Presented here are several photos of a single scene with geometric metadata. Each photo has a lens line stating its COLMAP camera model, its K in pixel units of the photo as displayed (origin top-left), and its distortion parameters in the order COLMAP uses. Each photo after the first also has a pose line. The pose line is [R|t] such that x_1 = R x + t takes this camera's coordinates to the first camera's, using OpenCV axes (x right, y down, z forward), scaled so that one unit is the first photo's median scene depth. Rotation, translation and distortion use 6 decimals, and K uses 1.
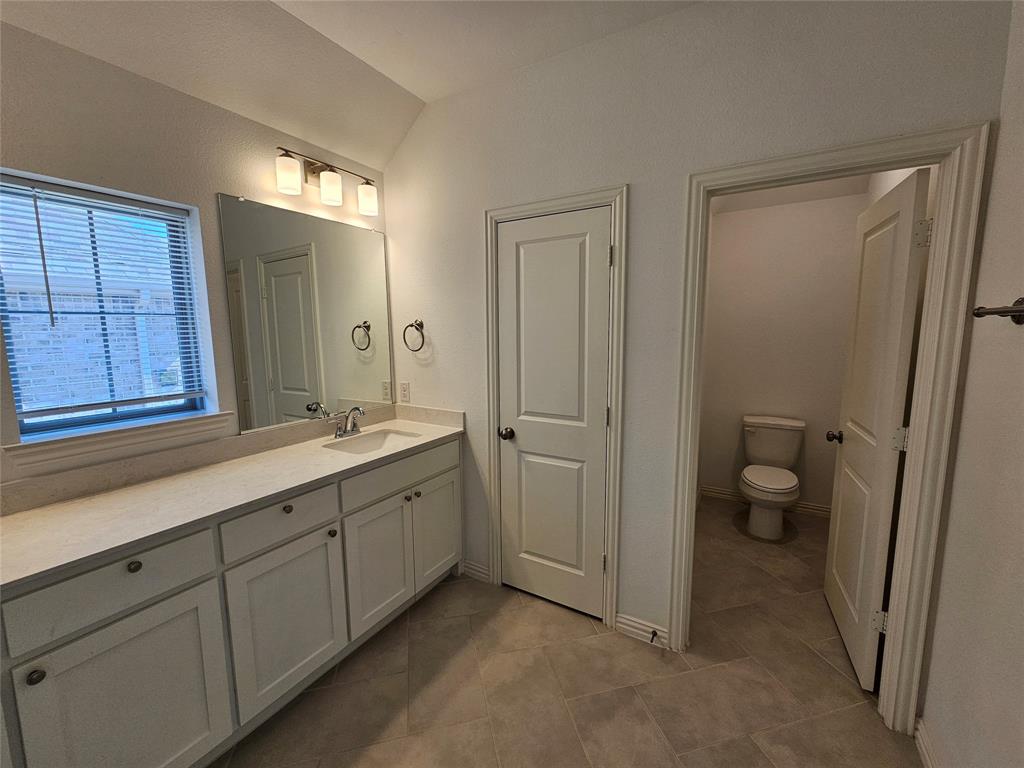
lens RADIAL K [[418.0, 0, 515.2], [0, 418.0, 385.6], [0, 0, 1]] dist [-0.003729, 0.001532]
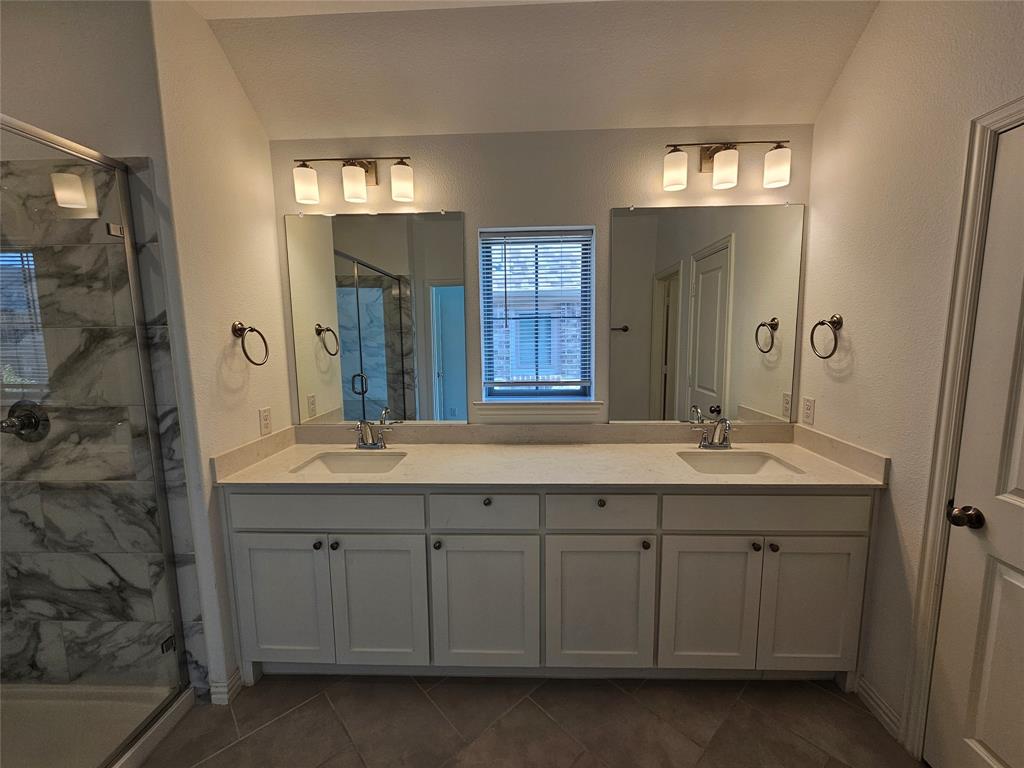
lens RADIAL K [[418.0, 0, 513.4], [0, 418.0, 384.9], [0, 0, 1]] dist [-0.003729, 0.001532]
pose [[0.482419, 0.118952, -0.867826, 0.156503], [-0.109609, 0.991147, 0.074925, -0.036252], [0.869056, 0.058976, 0.491186, 0.195633]]
